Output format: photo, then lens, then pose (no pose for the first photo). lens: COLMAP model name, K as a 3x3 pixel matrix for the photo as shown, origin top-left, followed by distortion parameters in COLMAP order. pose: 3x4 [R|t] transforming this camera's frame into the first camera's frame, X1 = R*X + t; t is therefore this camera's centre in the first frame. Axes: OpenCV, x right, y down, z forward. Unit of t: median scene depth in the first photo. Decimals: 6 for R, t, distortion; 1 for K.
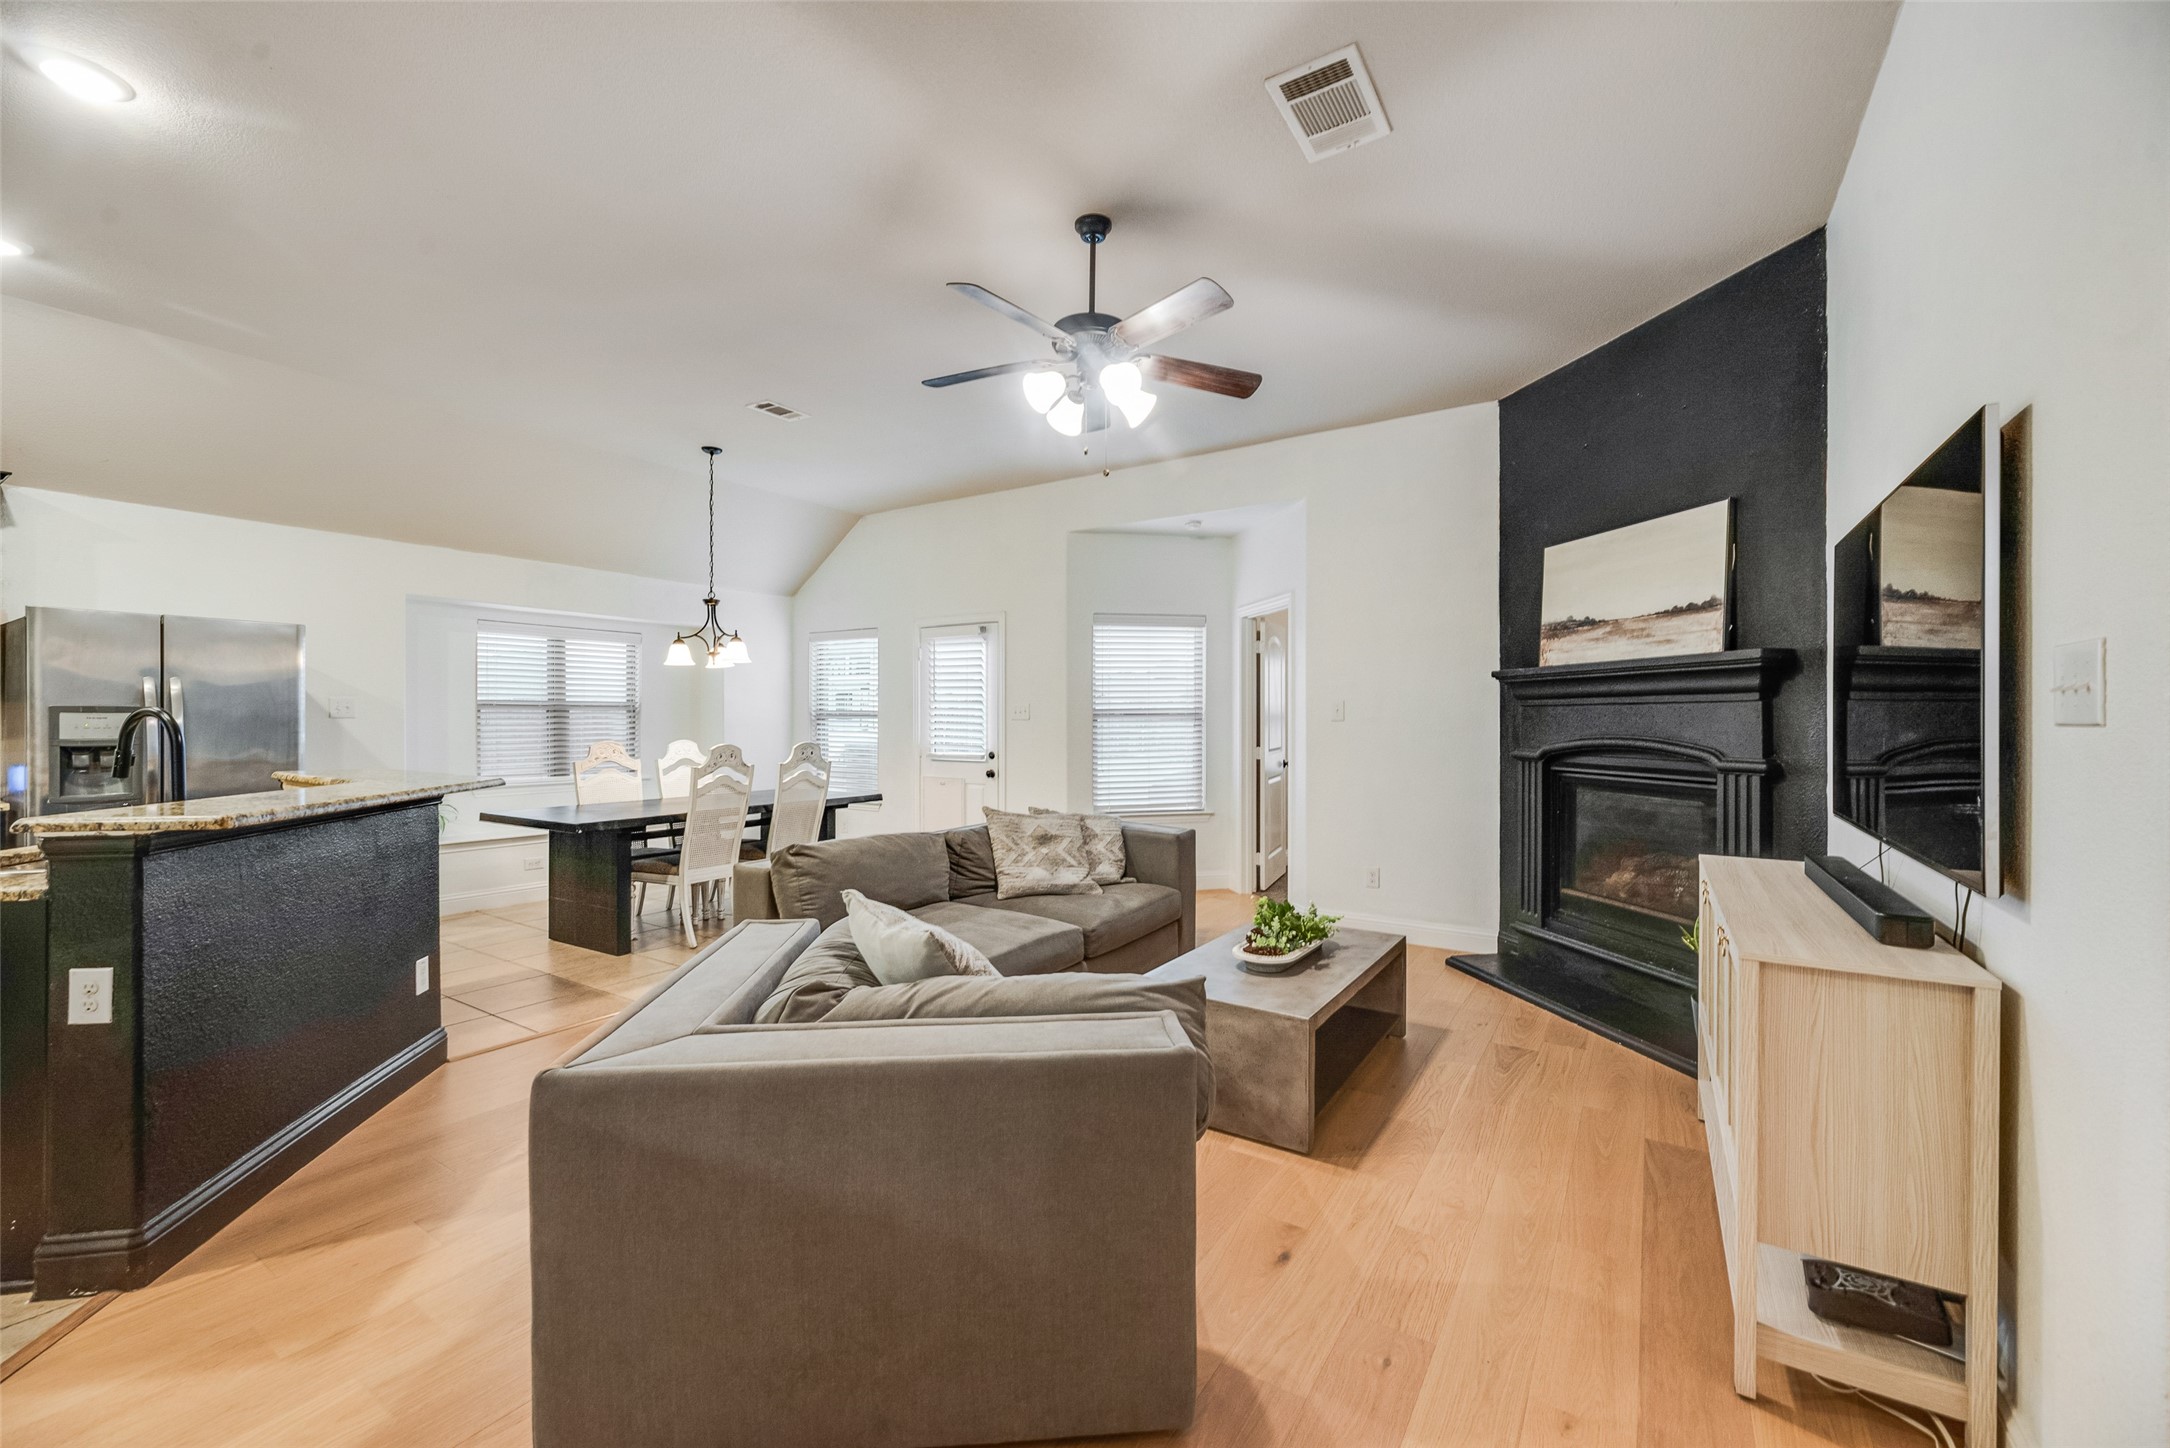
lens RADIAL K [[882.8, 0, 1083.7], [0, 882.8, 719.9], [0, 0, 1]] dist [-0.000651, 0.000255]
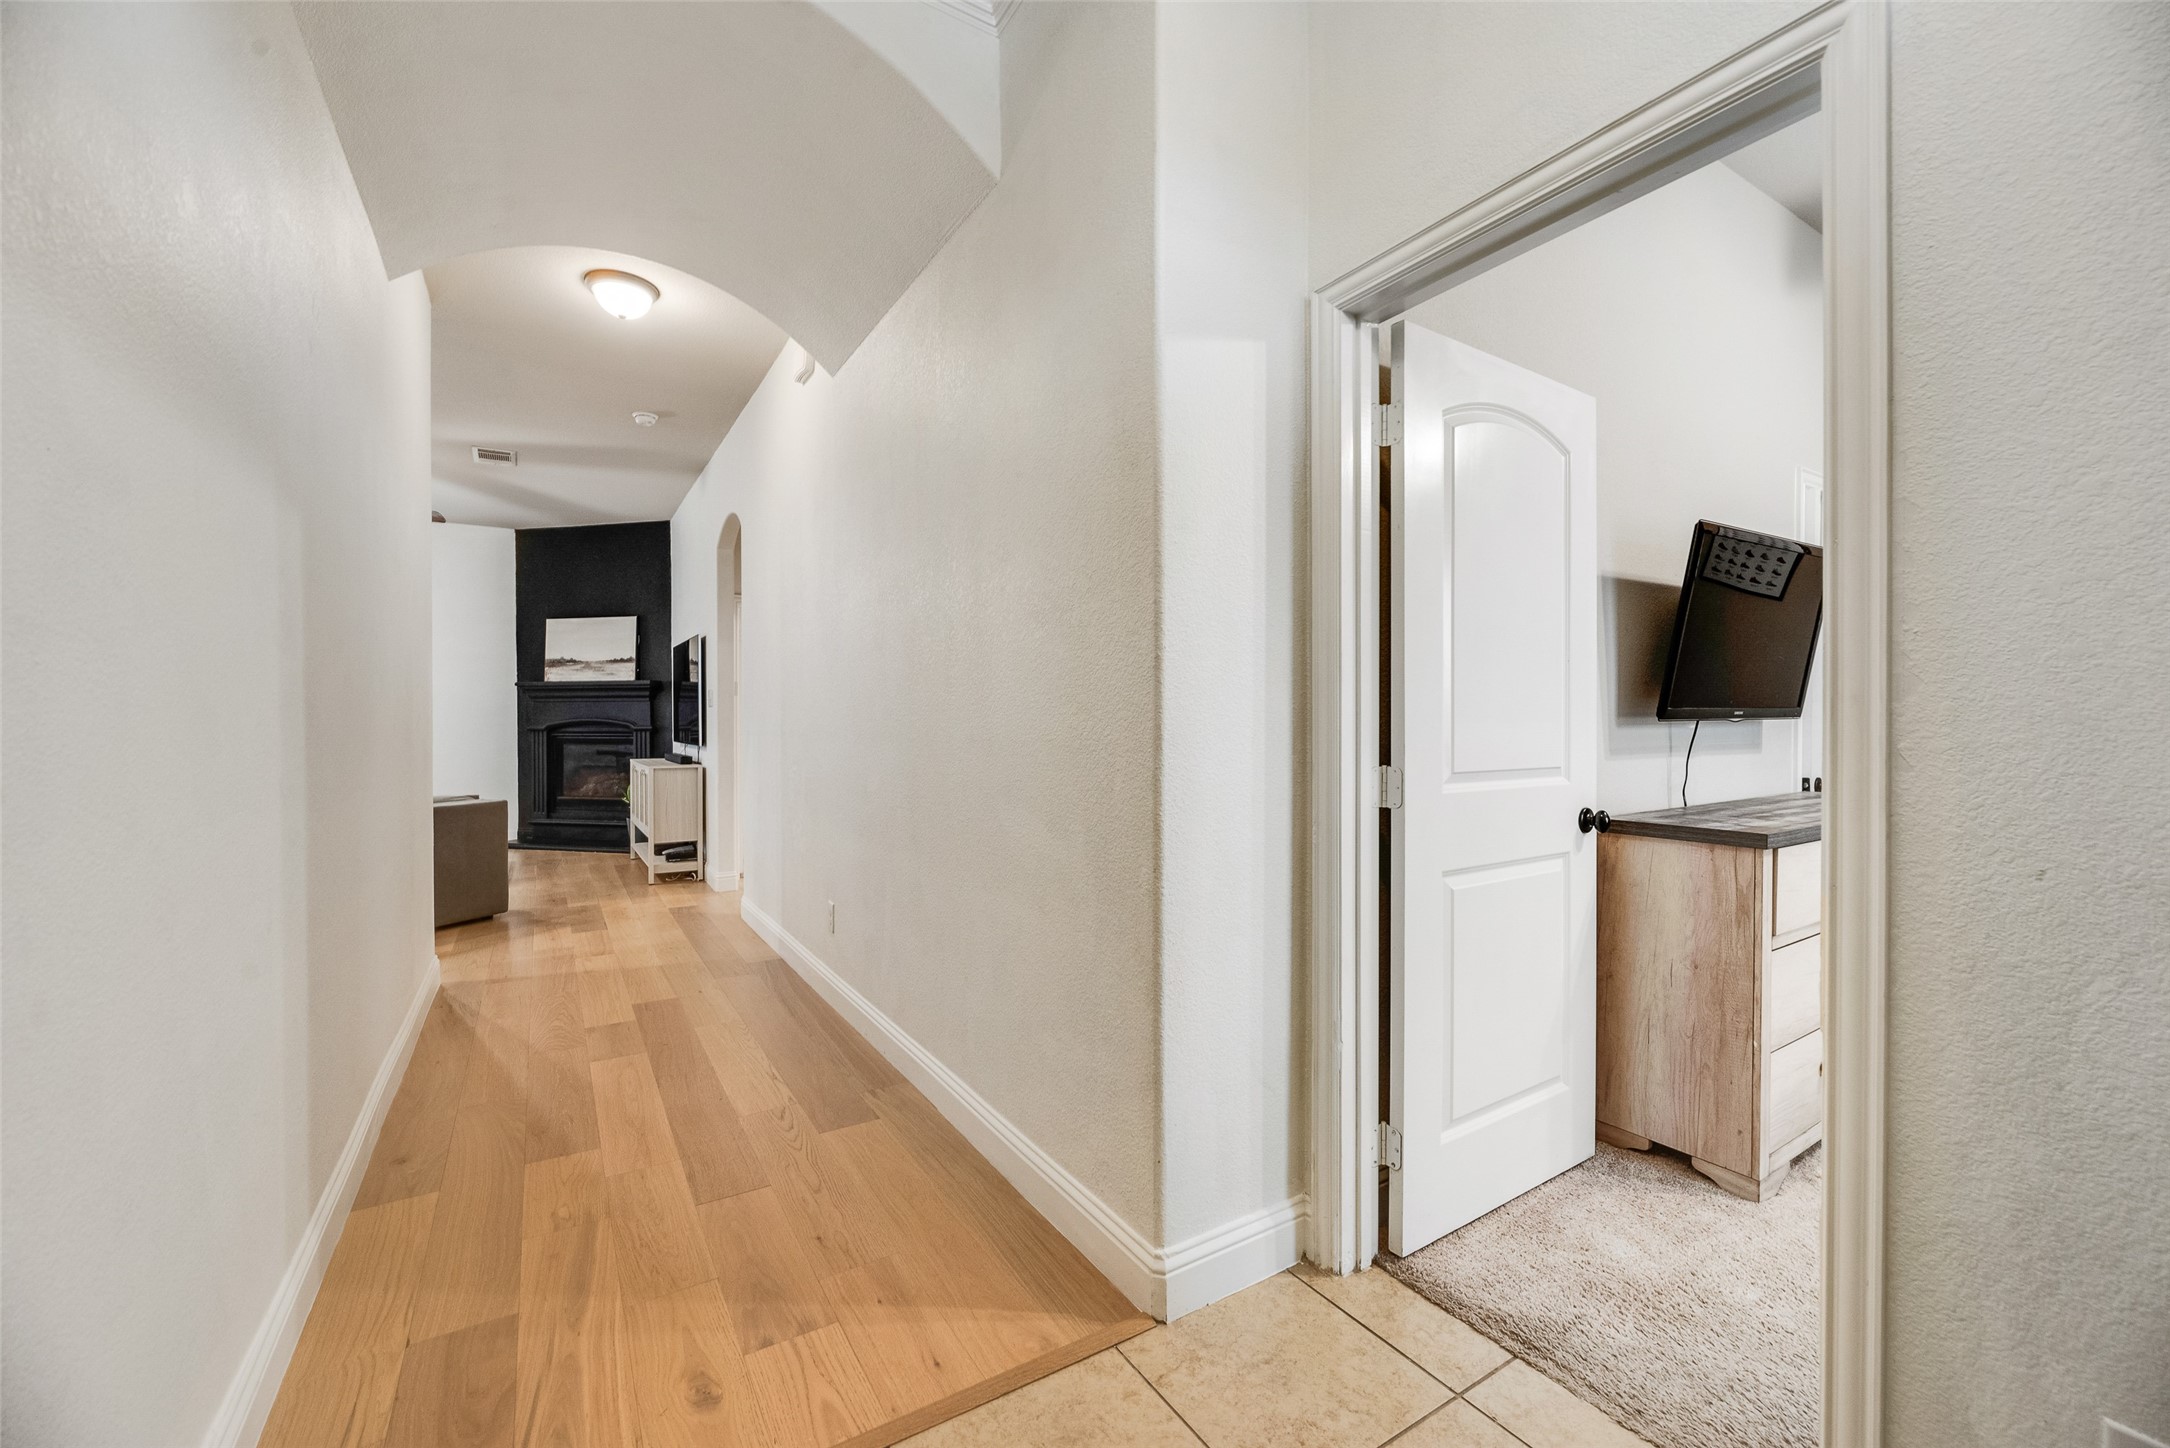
lens RADIAL K [[882.8, 0, 1104.3], [0, 882.8, 728.6], [0, 0, 1]] dist [-0.000651, 0.000255]
pose [[0.415850, -0.009817, 0.909380, -0.775406], [0.001096, 0.999946, 0.010294, 0.024731], [-0.909433, -0.003284, 0.415838, -0.966151]]
